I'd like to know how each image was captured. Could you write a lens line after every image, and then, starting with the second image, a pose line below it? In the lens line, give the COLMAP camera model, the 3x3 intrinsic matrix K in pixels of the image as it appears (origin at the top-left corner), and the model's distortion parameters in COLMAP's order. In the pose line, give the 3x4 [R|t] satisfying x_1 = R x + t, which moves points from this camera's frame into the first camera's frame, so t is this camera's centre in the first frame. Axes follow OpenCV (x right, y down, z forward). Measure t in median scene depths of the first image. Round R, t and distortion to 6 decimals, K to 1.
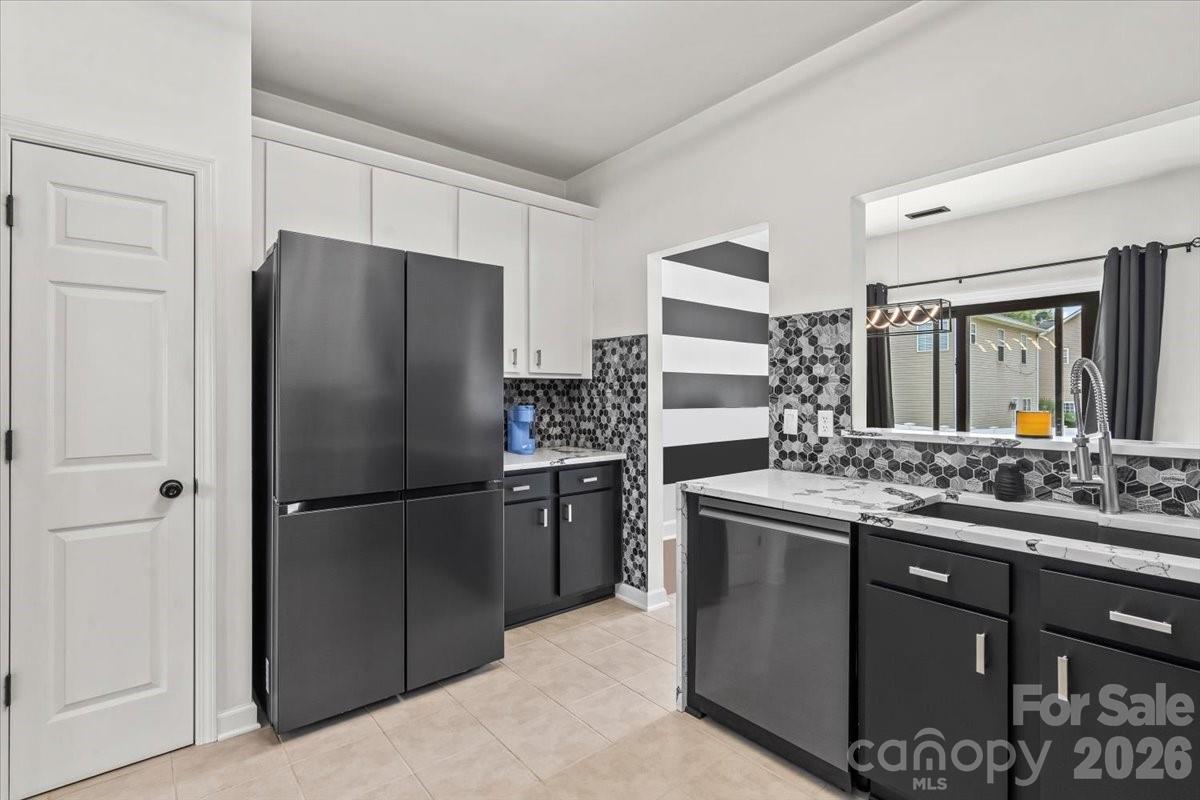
lens RADIAL K [[555.2, 0, 600.0], [0, 555.2, 400.0], [0, 0, 1]] dist [0.002888, 0.000501]
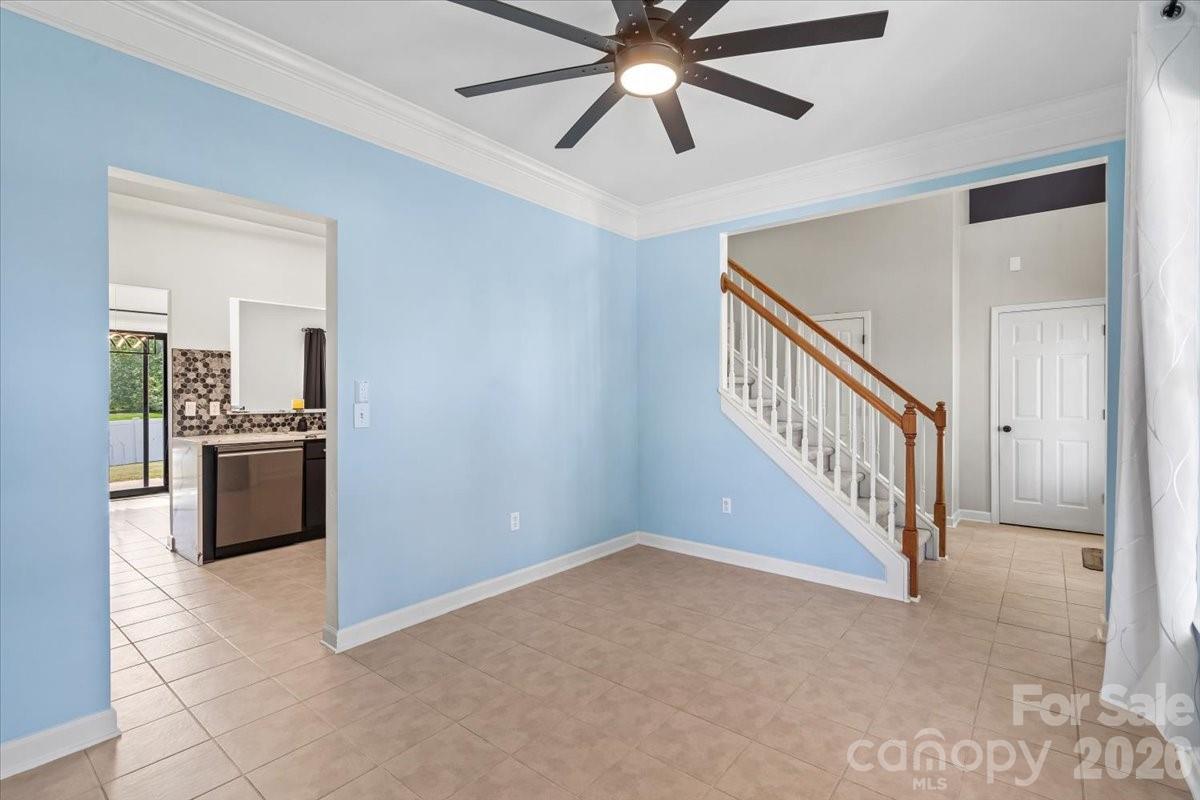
lens RADIAL K [[555.2, 0, 600.0], [0, 555.2, 400.0], [0, 0, 1]] dist [0.002888, 0.000501]
pose [[-0.181393, -0.013409, 0.983319, -1.730973], [0.007513, 0.999859, 0.015021, -0.006807], [-0.983382, 0.010112, -0.181266, 0.028925]]
